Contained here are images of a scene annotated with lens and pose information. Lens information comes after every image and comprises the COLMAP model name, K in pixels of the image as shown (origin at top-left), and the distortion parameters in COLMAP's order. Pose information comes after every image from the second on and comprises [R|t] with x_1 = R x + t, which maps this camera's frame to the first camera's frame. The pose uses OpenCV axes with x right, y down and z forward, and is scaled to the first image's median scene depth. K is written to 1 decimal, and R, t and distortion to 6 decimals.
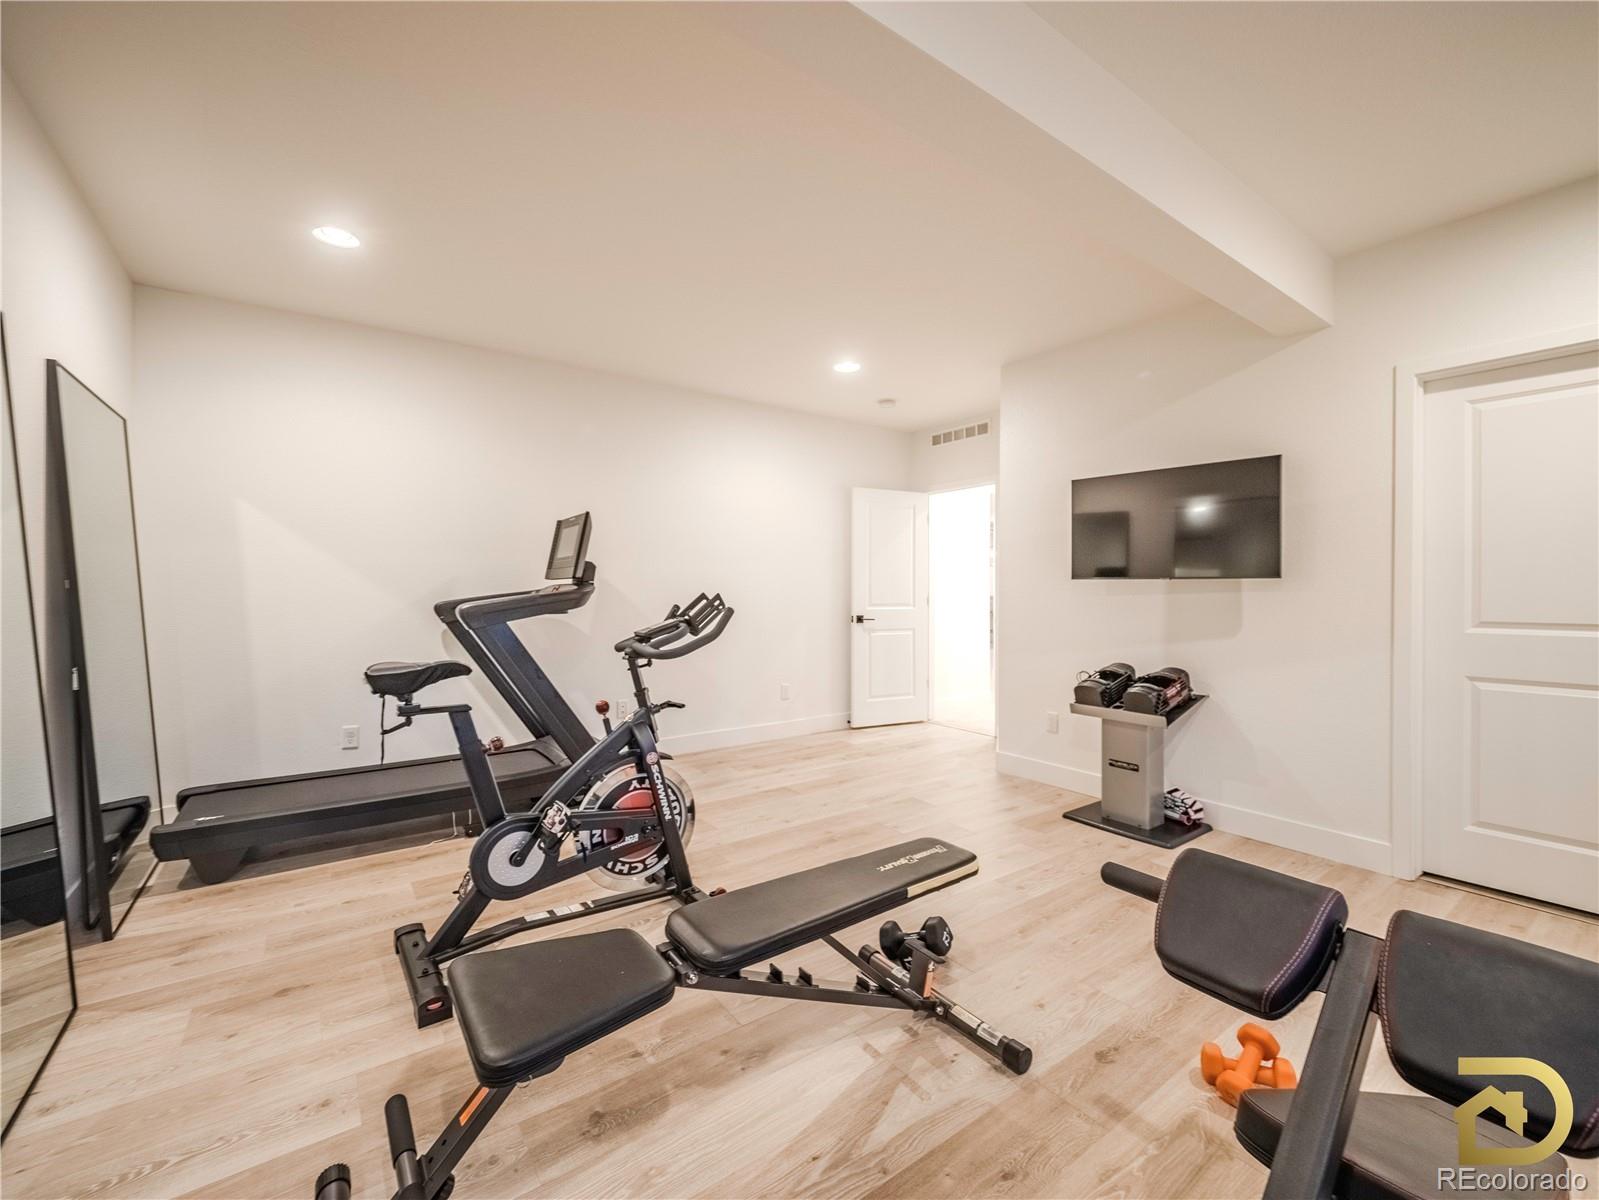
lens RADIAL K [[680.1, 0, 799.3], [0, 680.1, 594.9], [0, 0, 1]] dist [-0.002155, -0.000322]
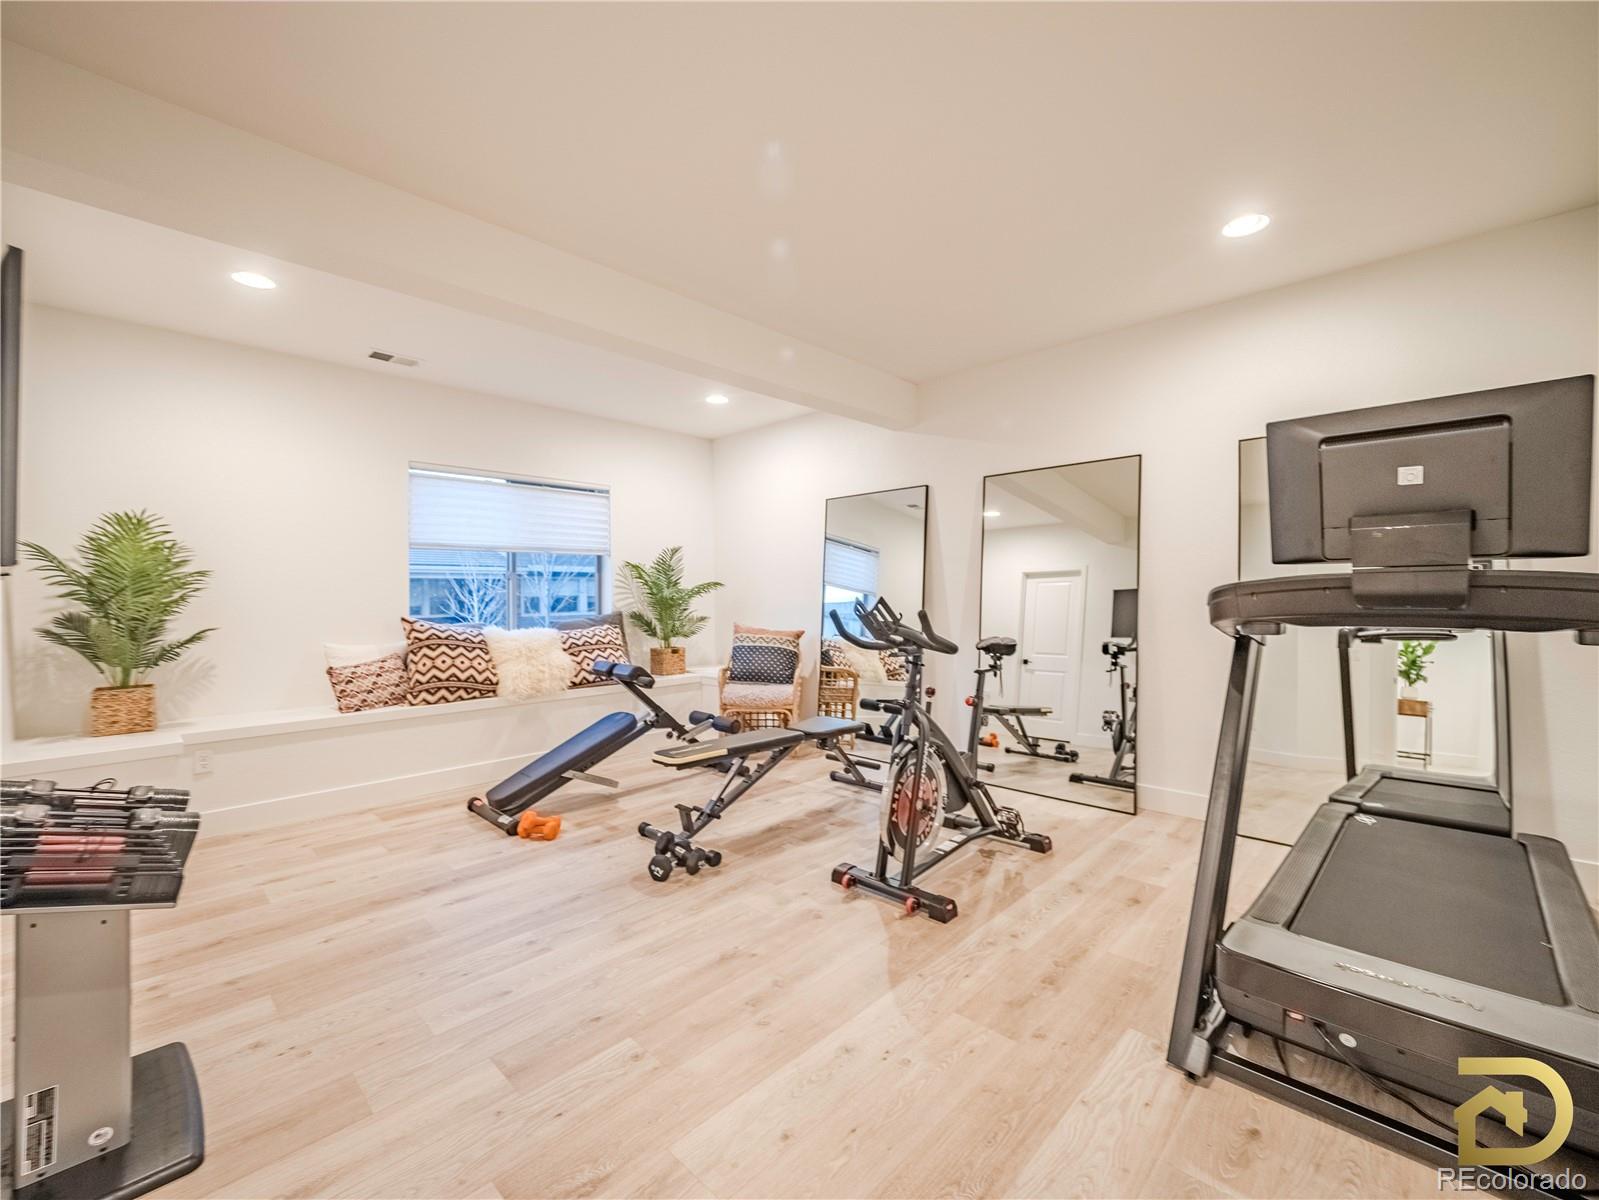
lens RADIAL K [[680.1, 0, 801.3], [0, 680.1, 594.6], [0, 0, 1]] dist [-0.002155, -0.000322]
pose [[-0.984776, 0.006659, -0.173701, 0.163904], [0.004996, 0.999937, 0.010010, -0.030611], [0.173757, 0.008990, -0.984748, 2.374821]]
